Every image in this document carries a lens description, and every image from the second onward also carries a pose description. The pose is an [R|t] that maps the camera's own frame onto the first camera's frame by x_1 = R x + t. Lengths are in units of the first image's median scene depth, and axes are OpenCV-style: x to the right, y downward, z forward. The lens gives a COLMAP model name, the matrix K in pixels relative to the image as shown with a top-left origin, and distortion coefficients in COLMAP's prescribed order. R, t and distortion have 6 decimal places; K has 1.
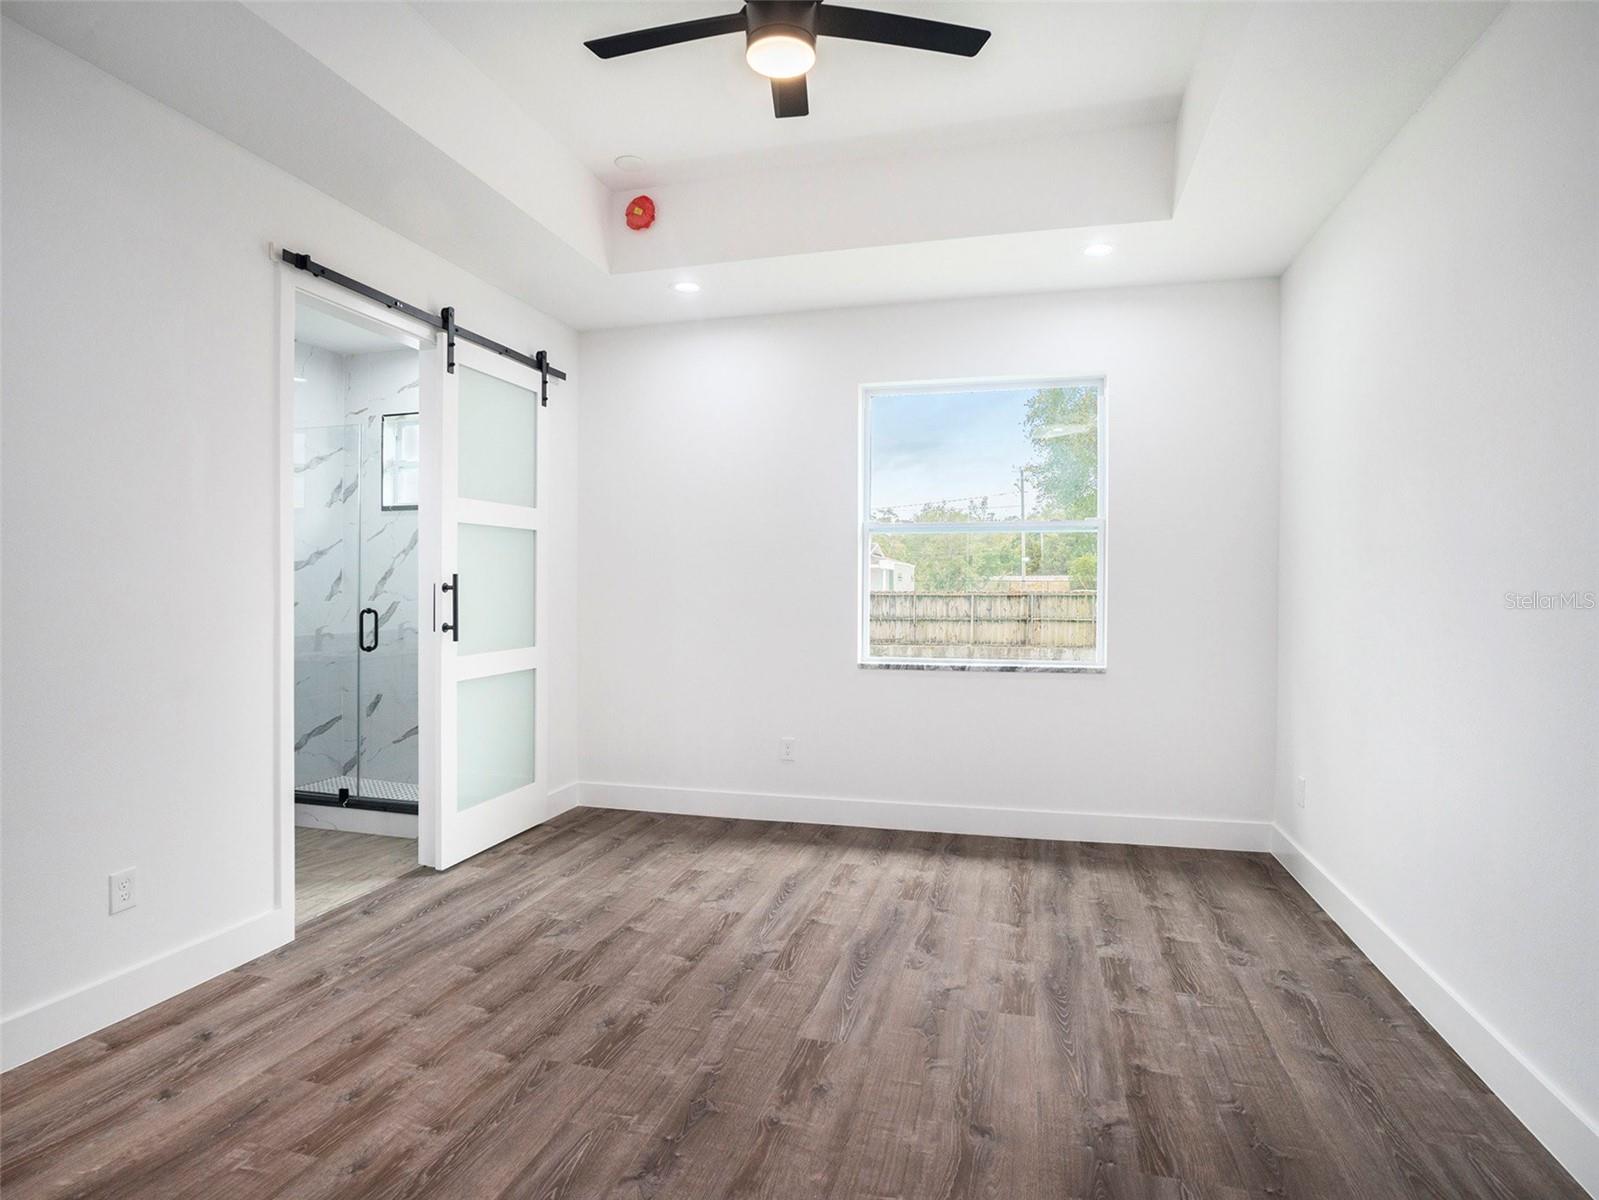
lens RADIAL K [[886.8, 0, 761.3], [0, 886.8, 602.4], [0, 0, 1]] dist [-0.088392, 0.042744]
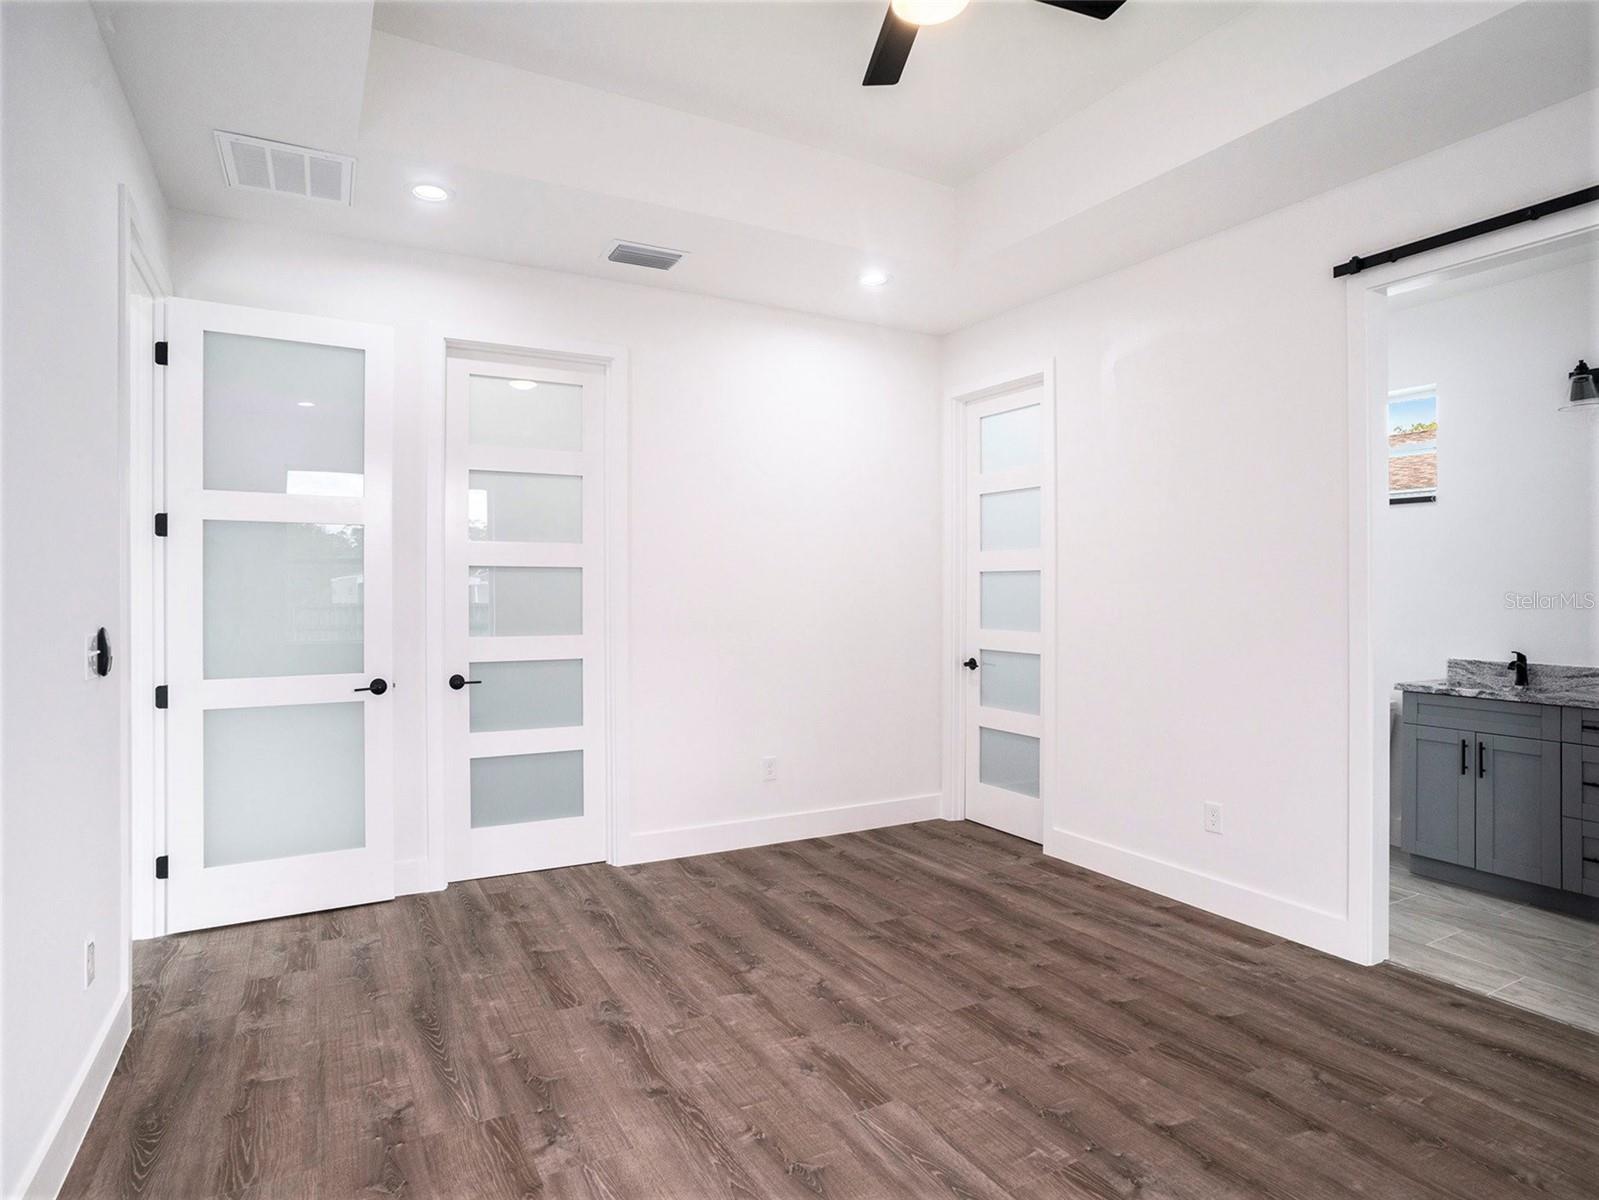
lens RADIAL K [[836.9, 0, 750.4], [0, 836.9, 594.6], [0, 0, 1]] dist [-0.077182, 0.035766]
pose [[-0.709372, -0.004246, -0.704822, 0.534771], [-0.022337, 0.999615, 0.016460, -0.016813], [0.704480, 0.027420, -0.709194, 1.070344]]
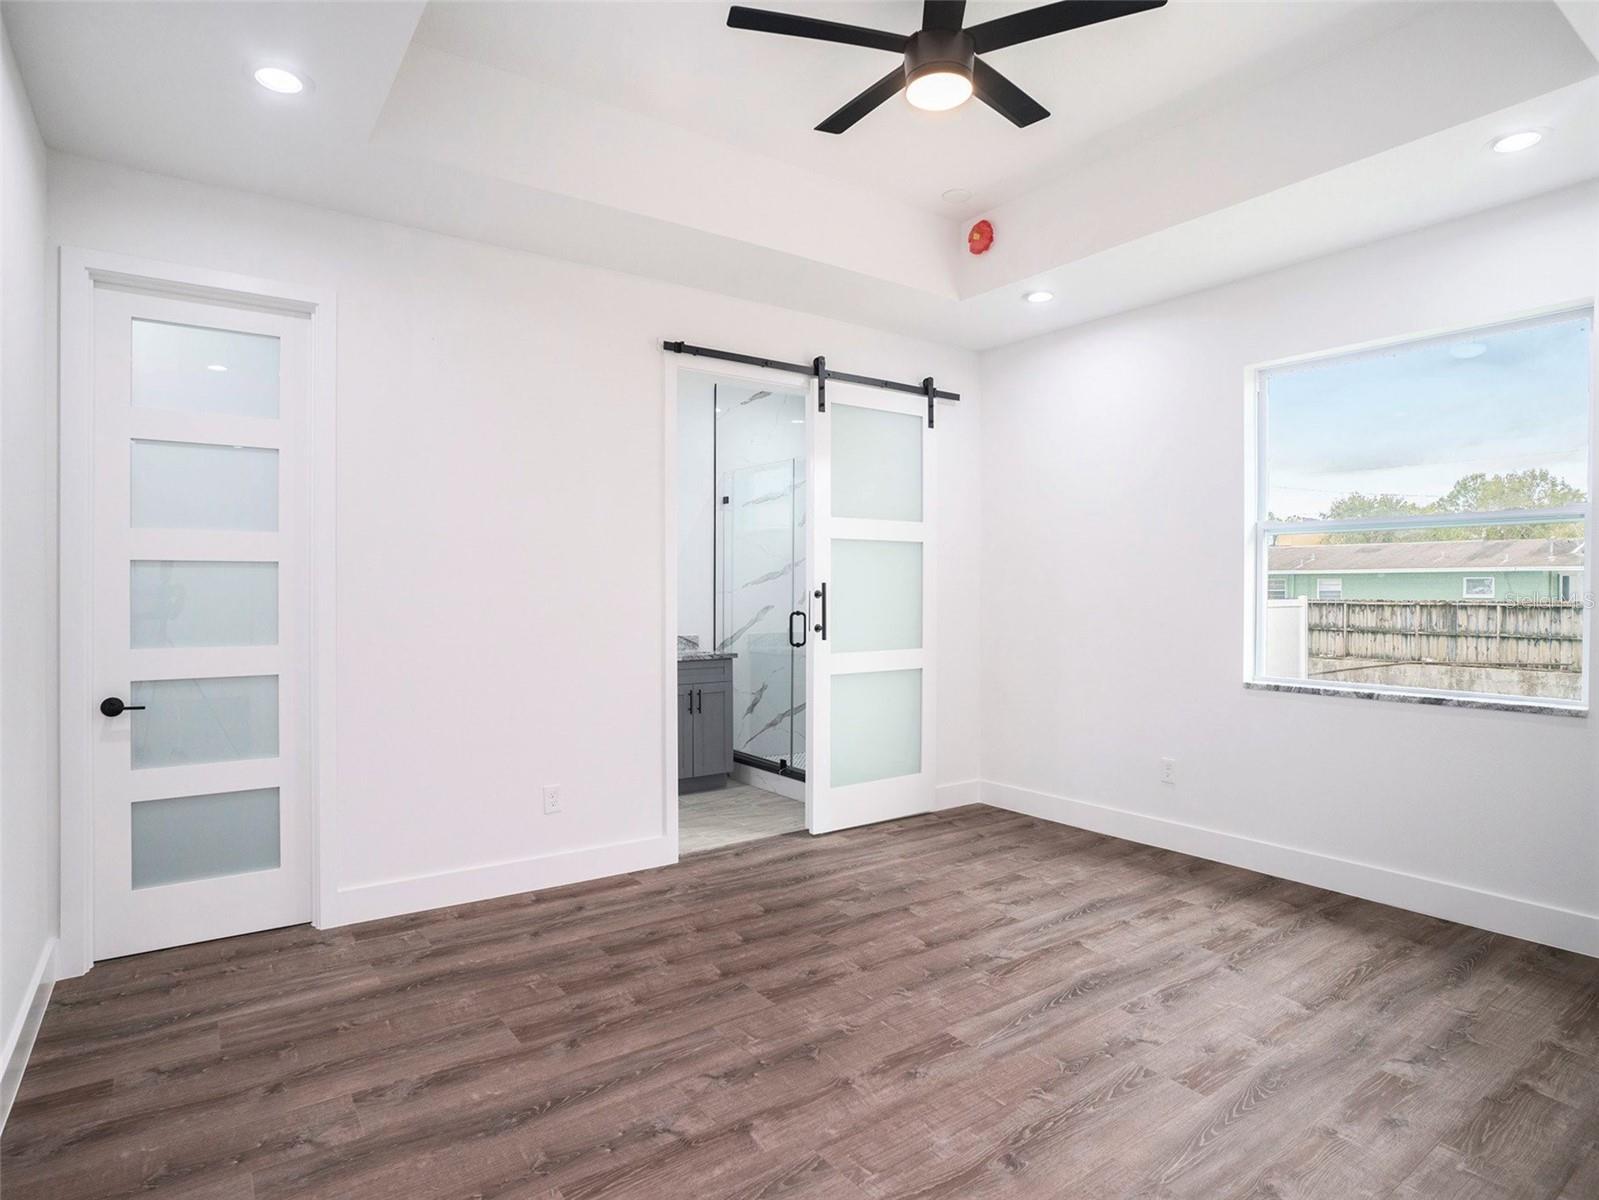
lens RADIAL K [[882.5, 0, 782.7], [0, 882.5, 599.0], [0, 0, 1]] dist [-0.084514, 0.045519]
pose [[0.779046, 0.007415, -0.626923, 0.388991], [-0.014230, 0.999882, -0.005855, -0.003309], [0.626806, 0.013482, 0.779059, 0.052141]]
